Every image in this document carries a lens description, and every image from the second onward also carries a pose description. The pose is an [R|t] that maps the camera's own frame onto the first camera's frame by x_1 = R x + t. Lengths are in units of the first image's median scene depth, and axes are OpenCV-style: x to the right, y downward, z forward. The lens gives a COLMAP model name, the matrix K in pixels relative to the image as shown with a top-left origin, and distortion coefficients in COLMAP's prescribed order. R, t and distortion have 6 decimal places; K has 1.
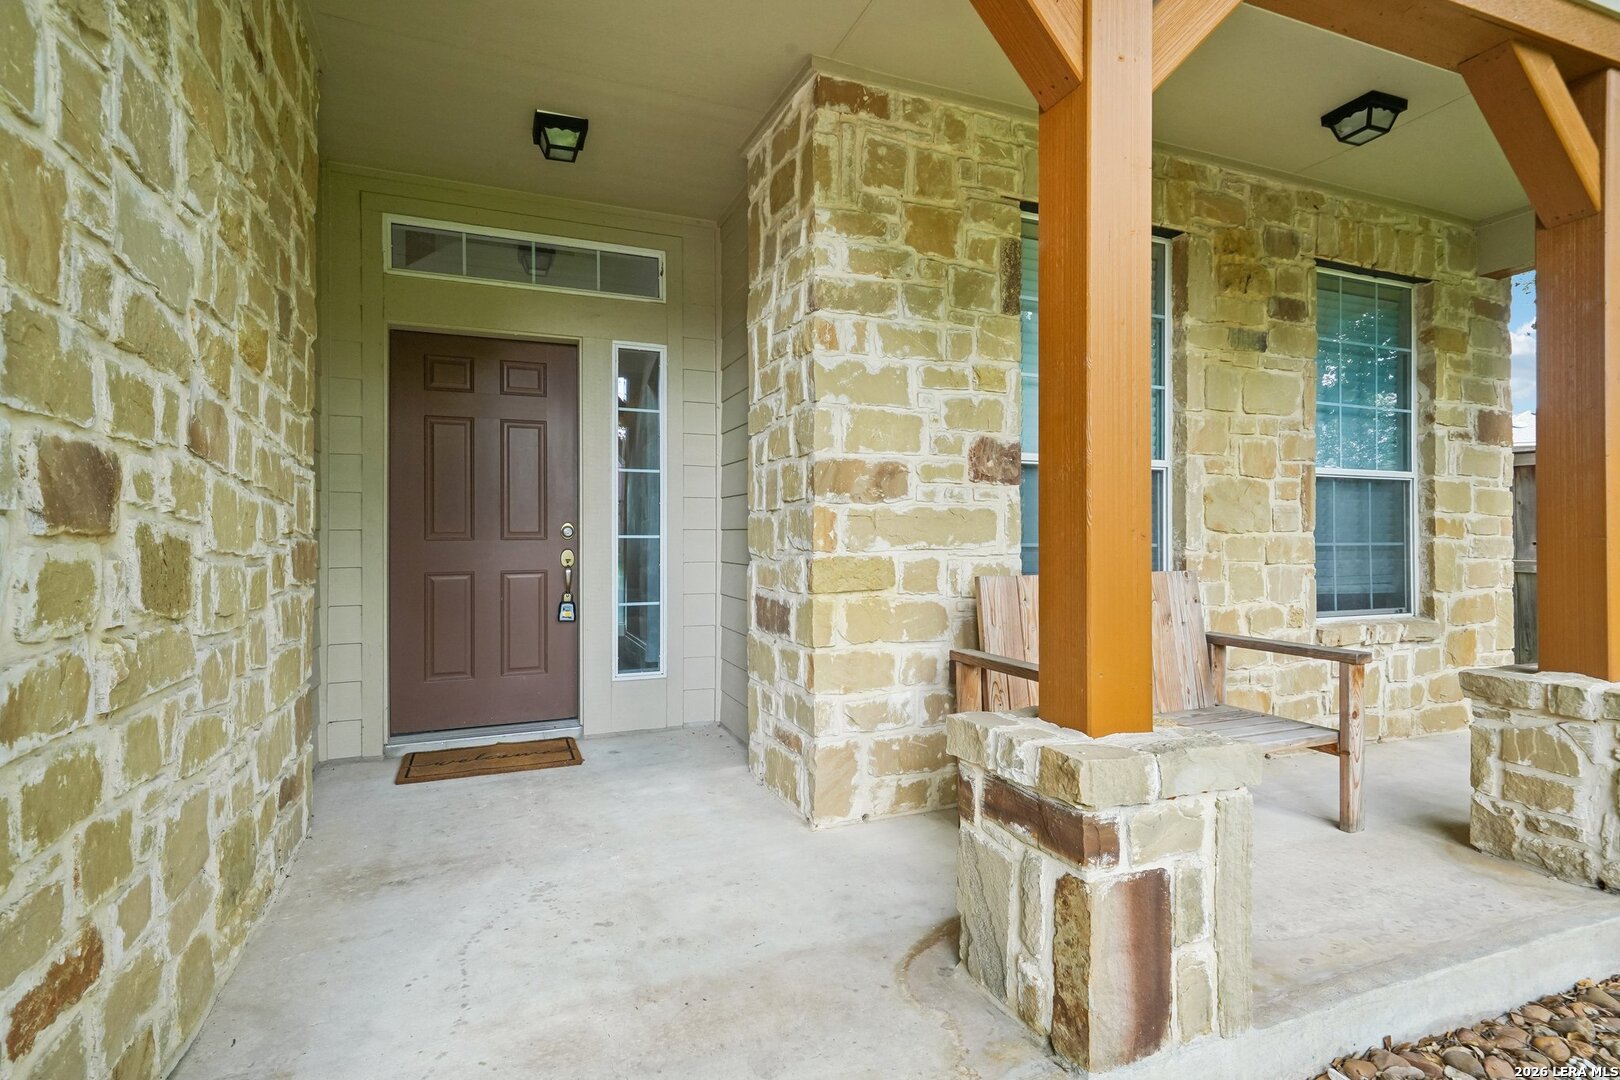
lens RADIAL K [[831.1, 0, 807.2], [0, 831.1, 535.0], [0, 0, 1]] dist [0.002761, 0.000247]
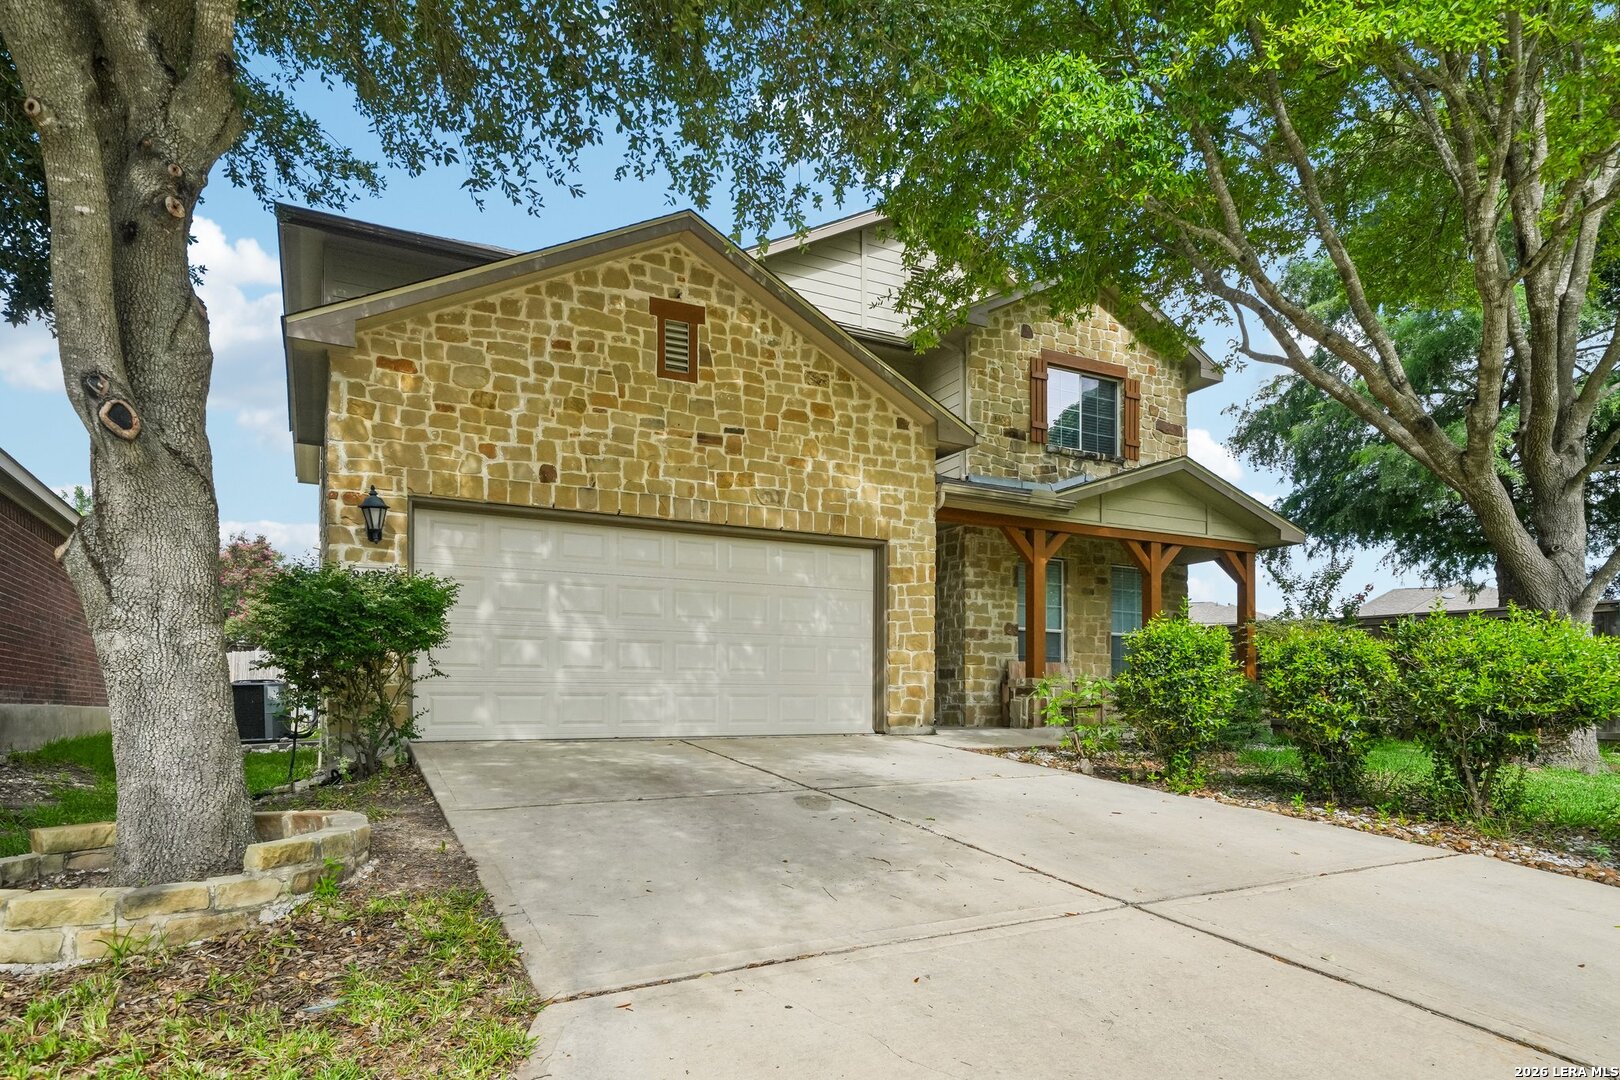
lens RADIAL K [[972.8, 0, 814.8], [0, 972.8, 554.5], [0, 0, 1]] dist [0.020138, 0.000021]
pose [[0.996606, 0.033383, 0.075244, -0.947837], [-0.024405, 0.992806, -0.117221, 0.102230], [-0.078616, 0.114986, 0.990251, -3.132018]]
